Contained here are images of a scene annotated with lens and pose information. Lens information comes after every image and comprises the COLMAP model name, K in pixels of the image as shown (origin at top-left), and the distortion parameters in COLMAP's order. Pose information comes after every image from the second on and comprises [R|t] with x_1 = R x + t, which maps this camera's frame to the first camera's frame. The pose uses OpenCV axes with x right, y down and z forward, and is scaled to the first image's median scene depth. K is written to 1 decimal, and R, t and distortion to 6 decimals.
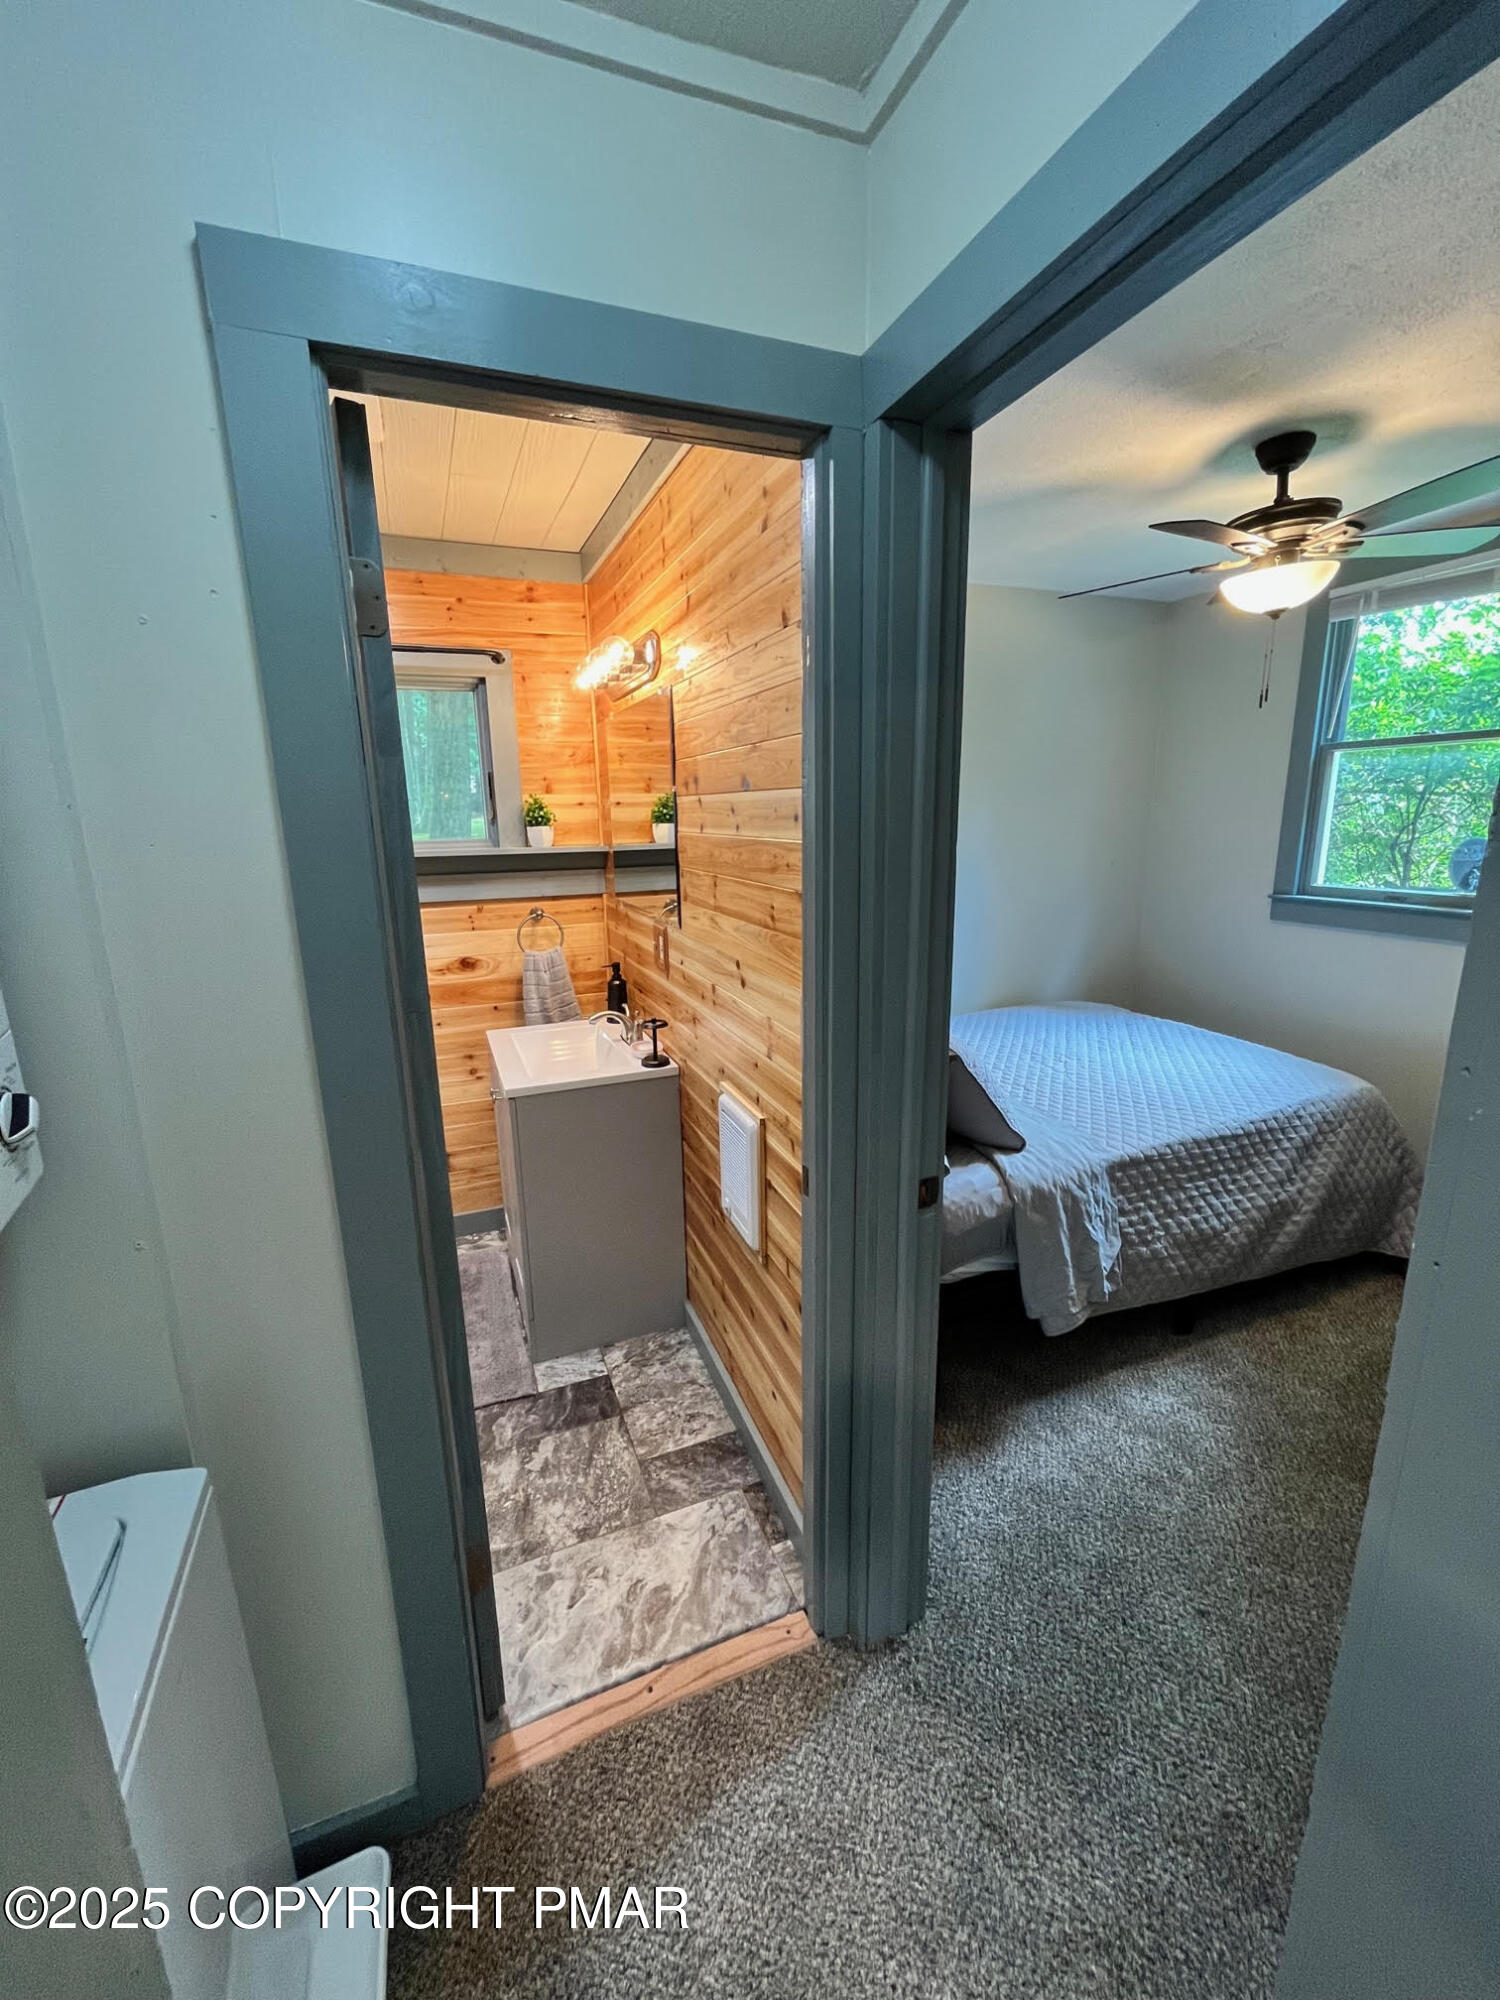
lens RADIAL K [[807.7, 0, 750.0], [0, 807.7, 1000.0], [0, 0, 1]] dist [0.001930, 0.000058]
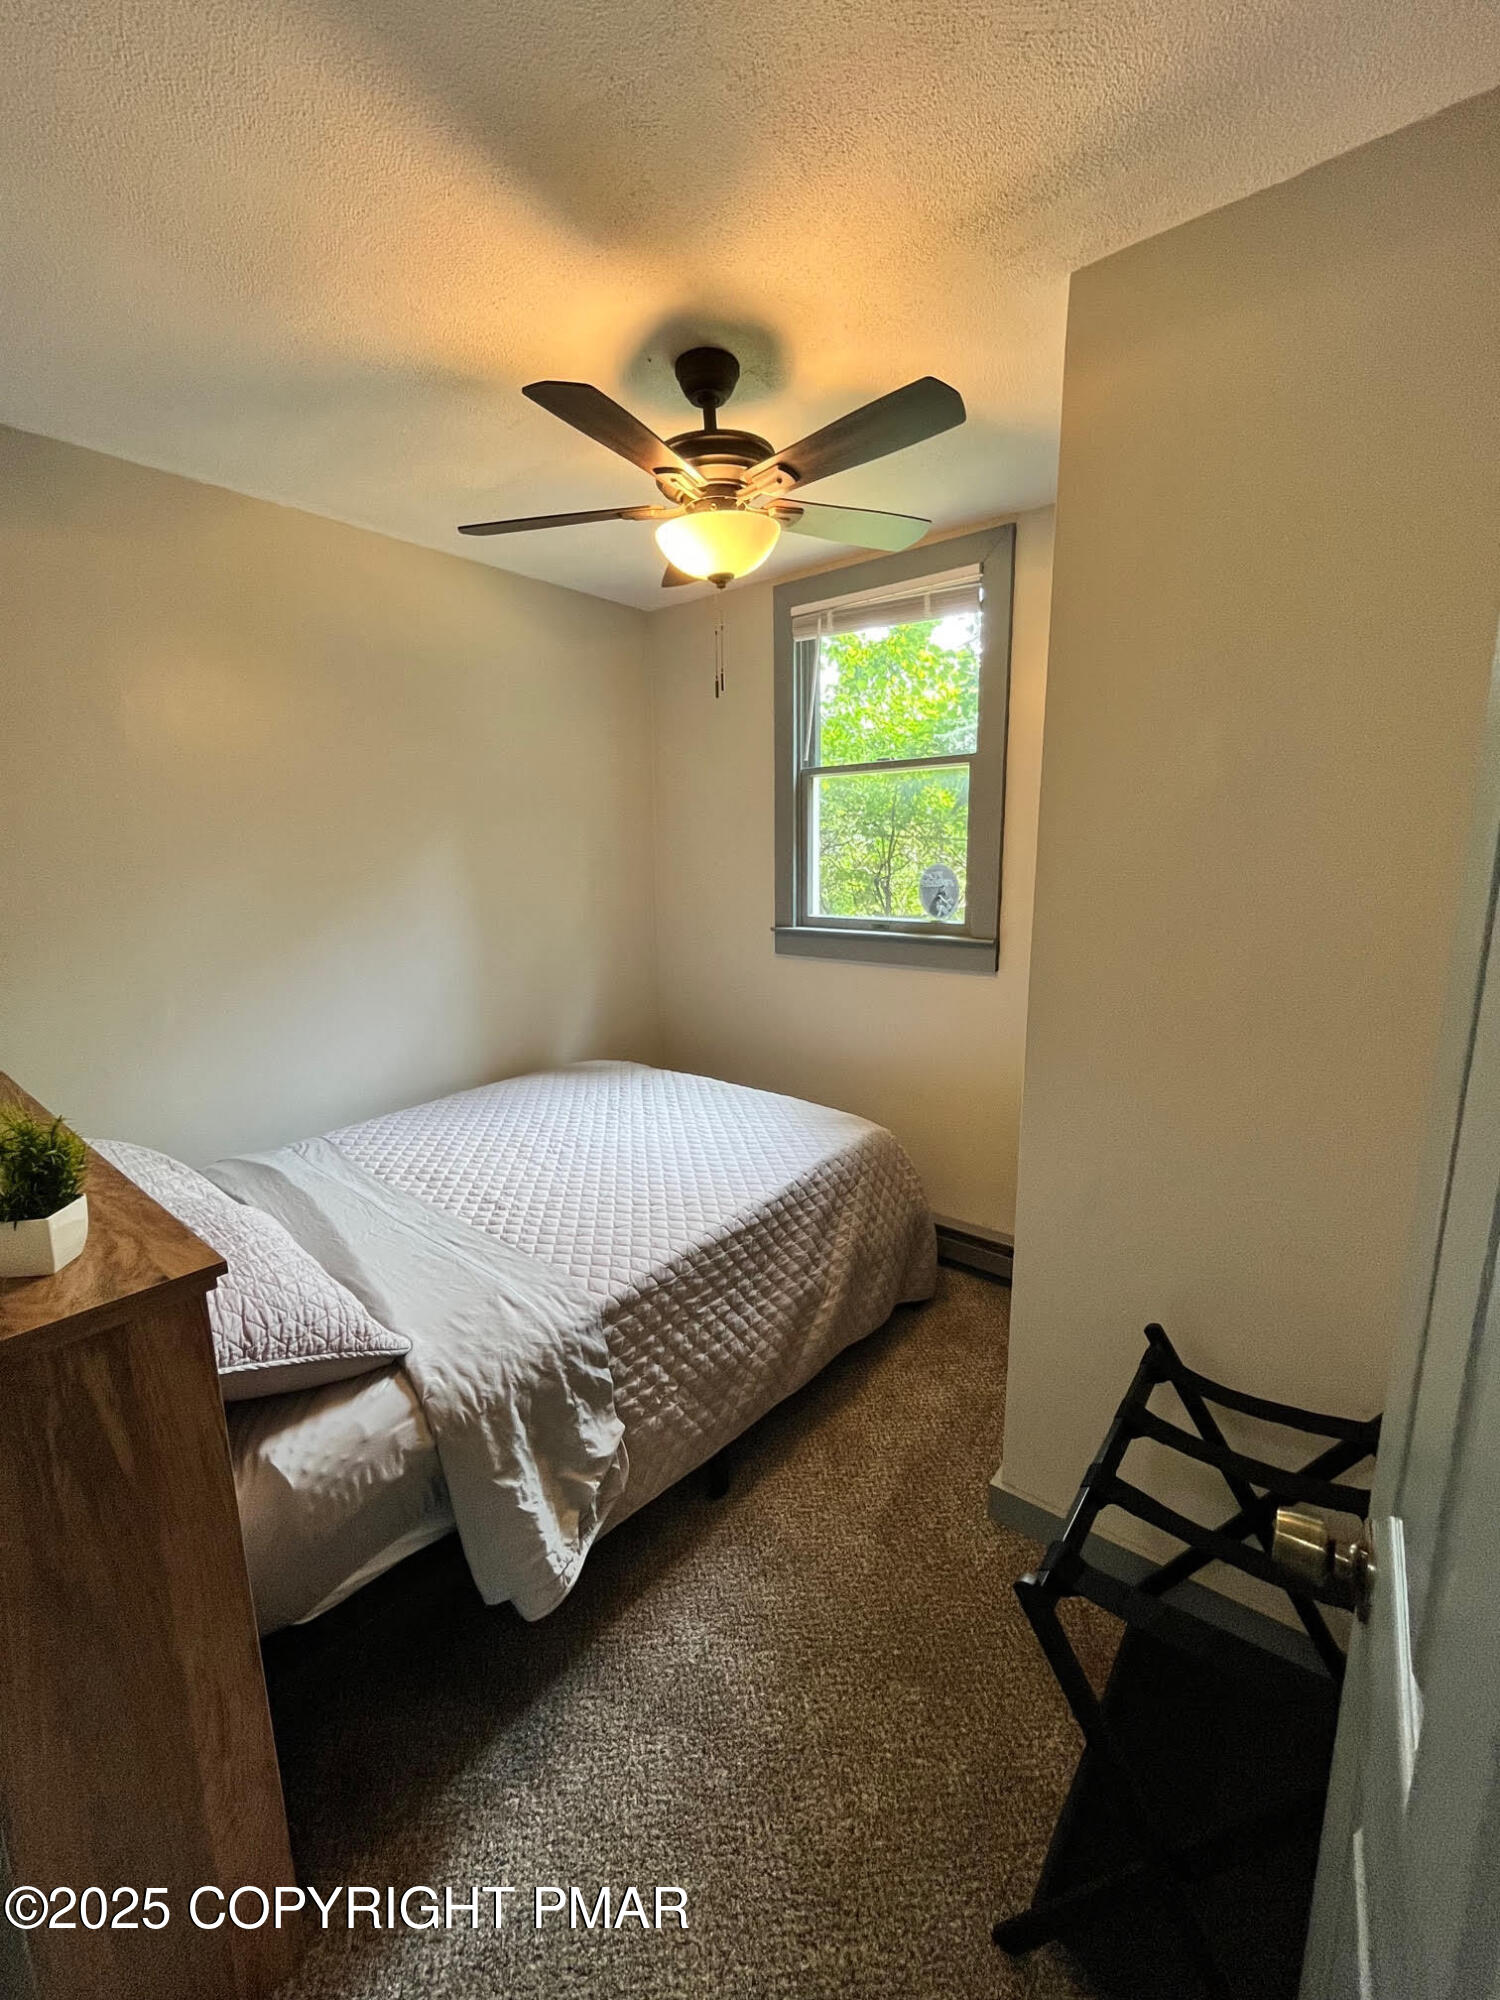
lens RADIAL K [[807.7, 0, 750.0], [0, 807.7, 1000.0], [0, 0, 1]] dist [0.001930, 0.000058]
pose [[0.874198, -0.076819, 0.479454, 0.226694], [0.100615, 0.994634, -0.024090, -0.036743], [-0.475031, 0.069300, 0.877236, 0.273667]]
